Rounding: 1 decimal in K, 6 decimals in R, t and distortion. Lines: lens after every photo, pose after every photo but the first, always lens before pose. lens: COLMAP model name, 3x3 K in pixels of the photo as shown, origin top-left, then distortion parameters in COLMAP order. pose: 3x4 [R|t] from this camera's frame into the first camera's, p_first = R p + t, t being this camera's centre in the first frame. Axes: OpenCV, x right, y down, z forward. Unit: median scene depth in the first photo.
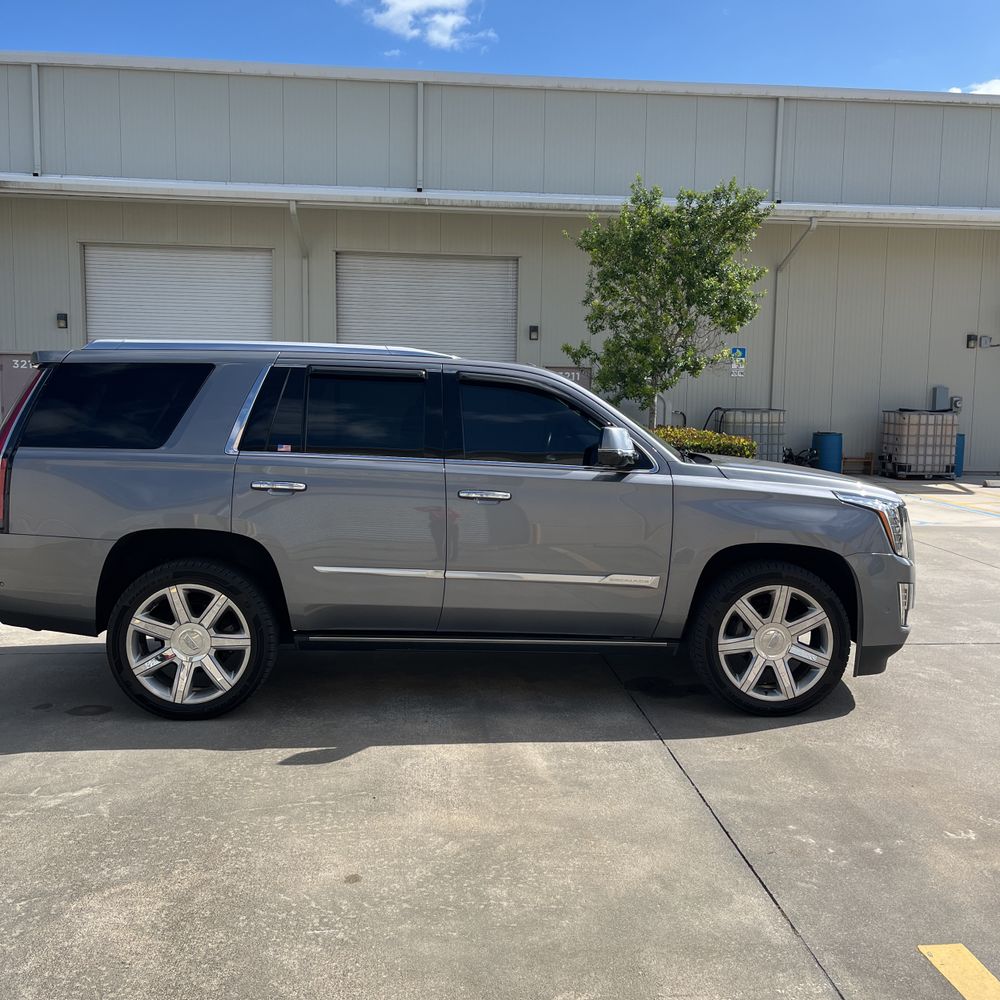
lens RADIAL K [[1030.7, 0, 490.7], [0, 1030.7, 501.4], [0, 0, 1]] dist [0.036943, -0.037369]
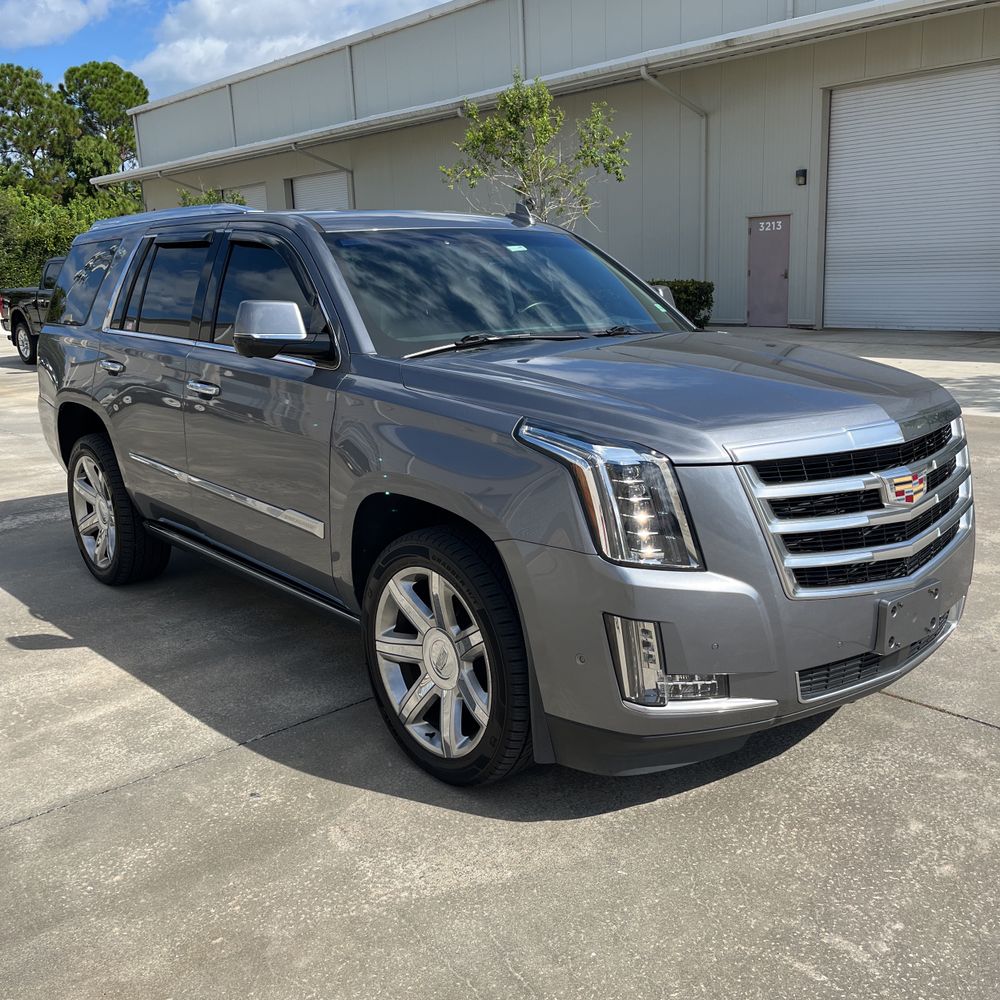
lens RADIAL K [[1004.0, 0, 473.9], [0, 1004.0, 501.2], [0, 0, 1]] dist [0.027391, -0.010406]
pose [[0.600894, 0.145926, -0.785896, 0.734831], [-0.035271, 0.987078, 0.156313, -0.048042], [0.798550, -0.066208, 0.598276, 0.673017]]
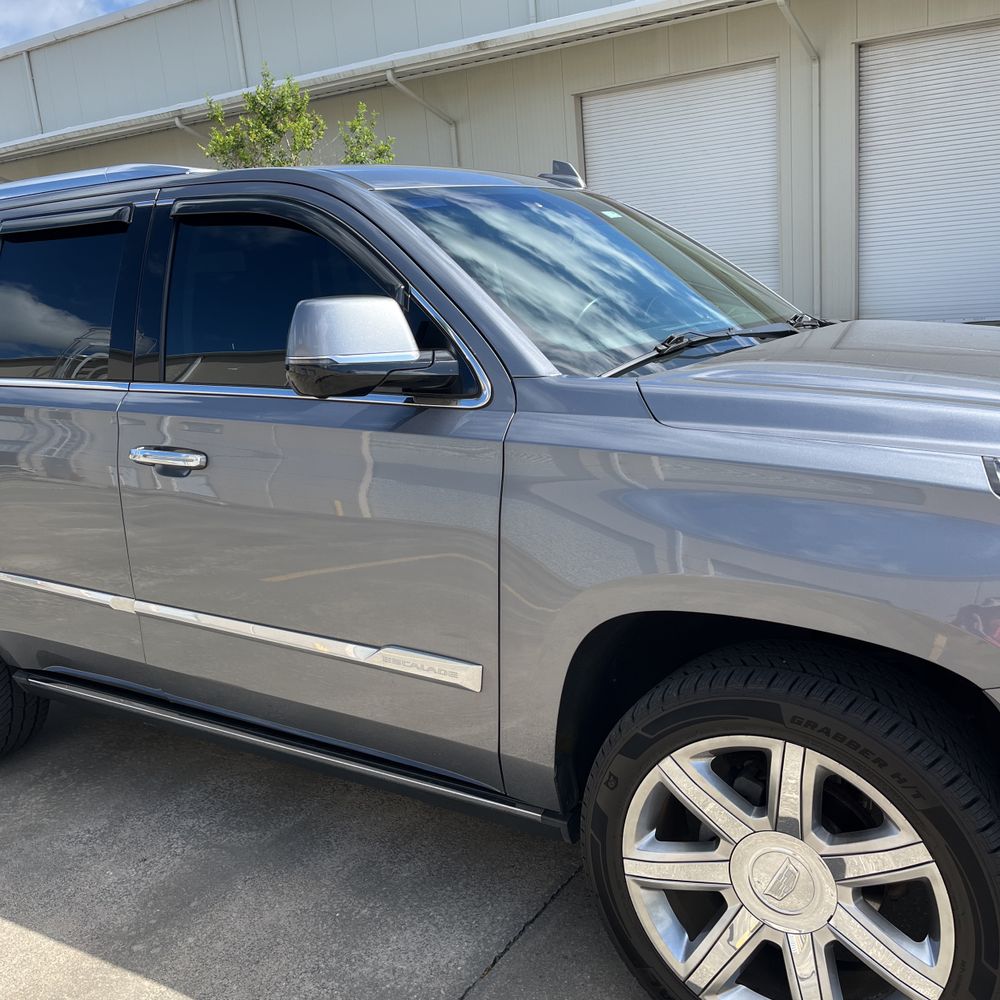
lens RADIAL K [[1019.0, 0, 484.2], [0, 1019.0, 514.8], [0, 0, 1]] dist [0.039806, -0.043154]
pose [[0.805057, 0.057567, -0.590397, 0.392172], [0.032957, 0.989402, 0.141412, -0.041728], [0.592281, -0.133302, 0.794628, 0.681406]]
